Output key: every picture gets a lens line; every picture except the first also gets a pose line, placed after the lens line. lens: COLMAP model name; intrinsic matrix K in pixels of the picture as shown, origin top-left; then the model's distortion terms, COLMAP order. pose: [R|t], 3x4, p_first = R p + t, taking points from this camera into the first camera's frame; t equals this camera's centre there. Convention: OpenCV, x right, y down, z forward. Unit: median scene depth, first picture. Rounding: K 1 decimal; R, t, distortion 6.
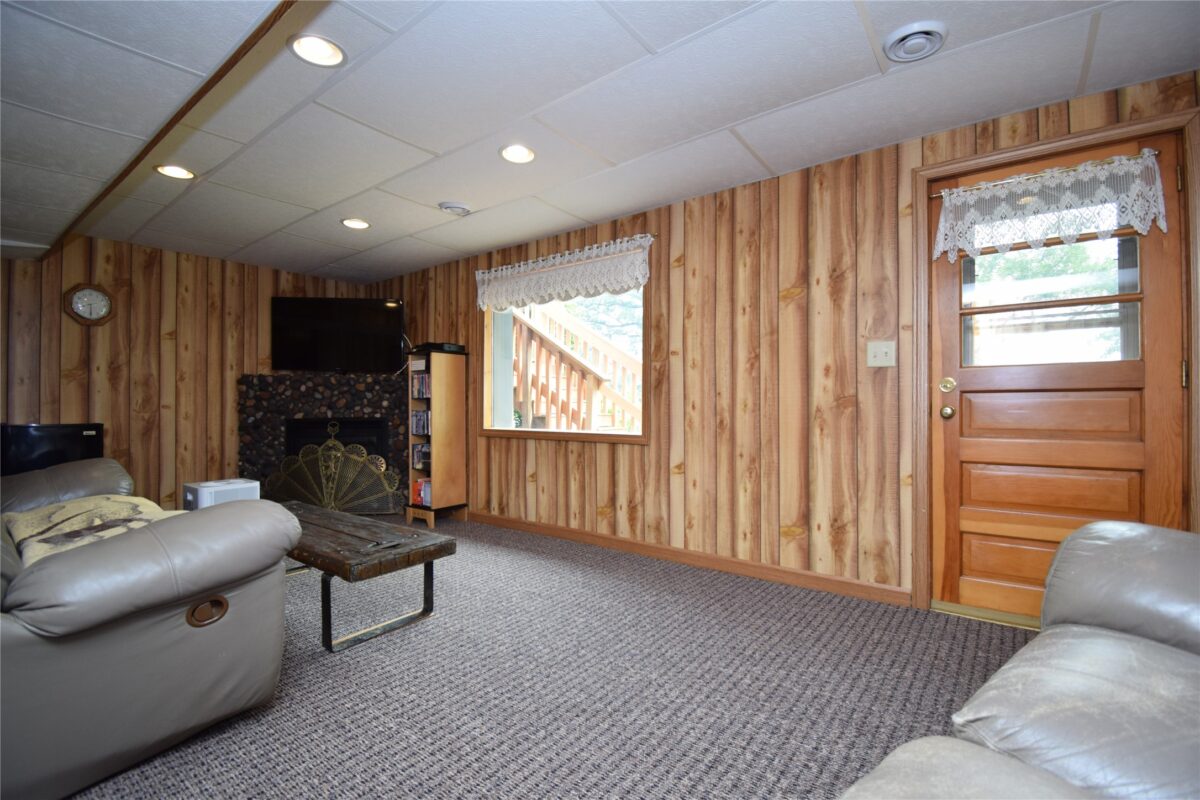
lens RADIAL K [[531.8, 0, 605.7], [0, 531.8, 403.9], [0, 0, 1]] dist [0.026480, -0.026957]
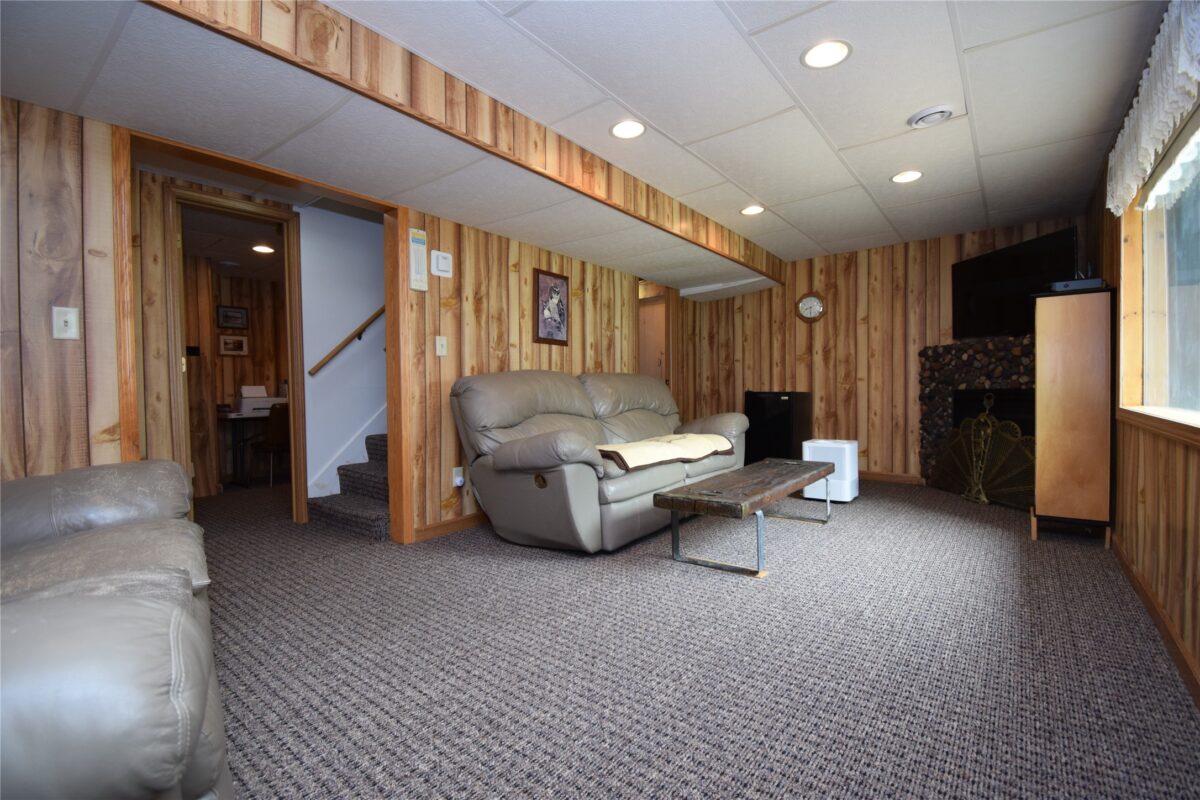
lens RADIAL K [[531.8, 0, 605.7], [0, 531.8, 403.9], [0, 0, 1]] dist [0.026480, -0.026957]
pose [[-0.020773, 0.030611, -0.999315, 0.432919], [0.018217, 0.999377, 0.030234, 0.014699], [0.999618, -0.017576, -0.021318, 0.451547]]
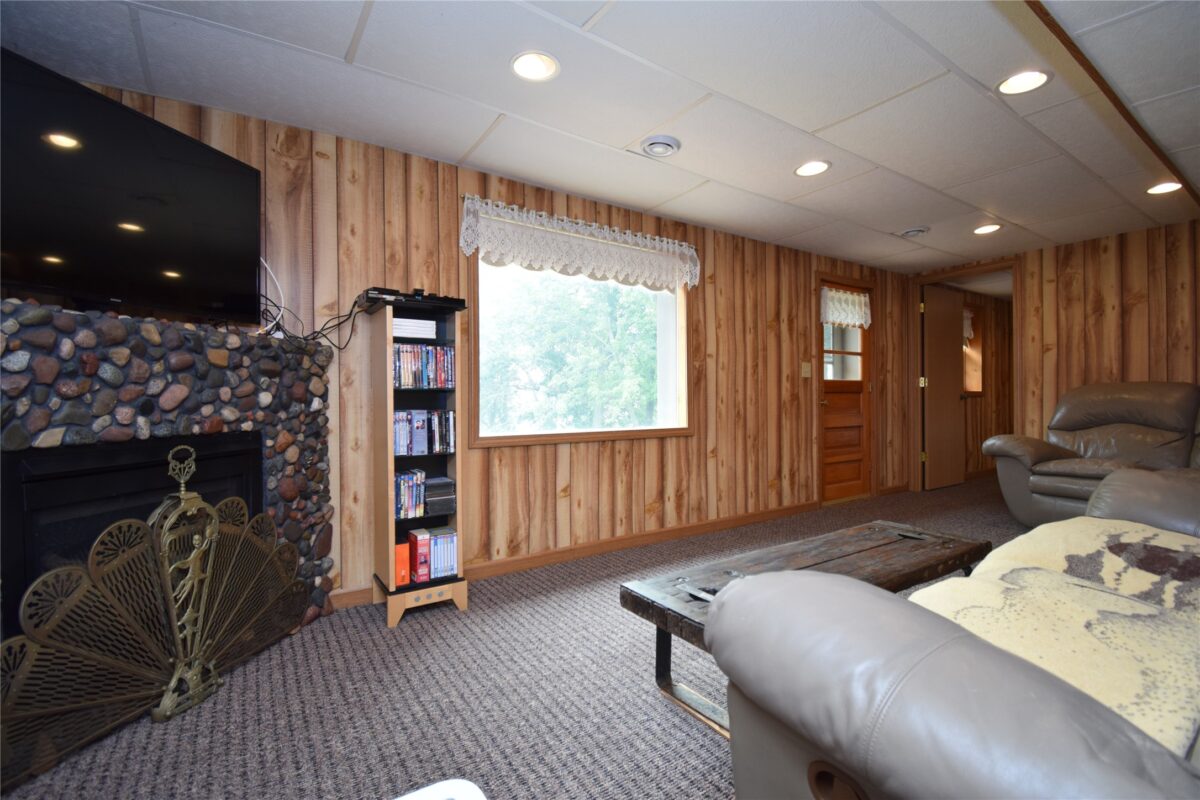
lens RADIAL K [[531.8, 0, 605.7], [0, 531.8, 403.9], [0, 0, 1]] dist [0.026480, -0.026957]
pose [[0.319615, -0.007339, 0.947519, -0.868716], [0.003420, 0.999972, 0.006592, 0.002361], [-0.947541, 0.001133, 0.319631, 0.688189]]
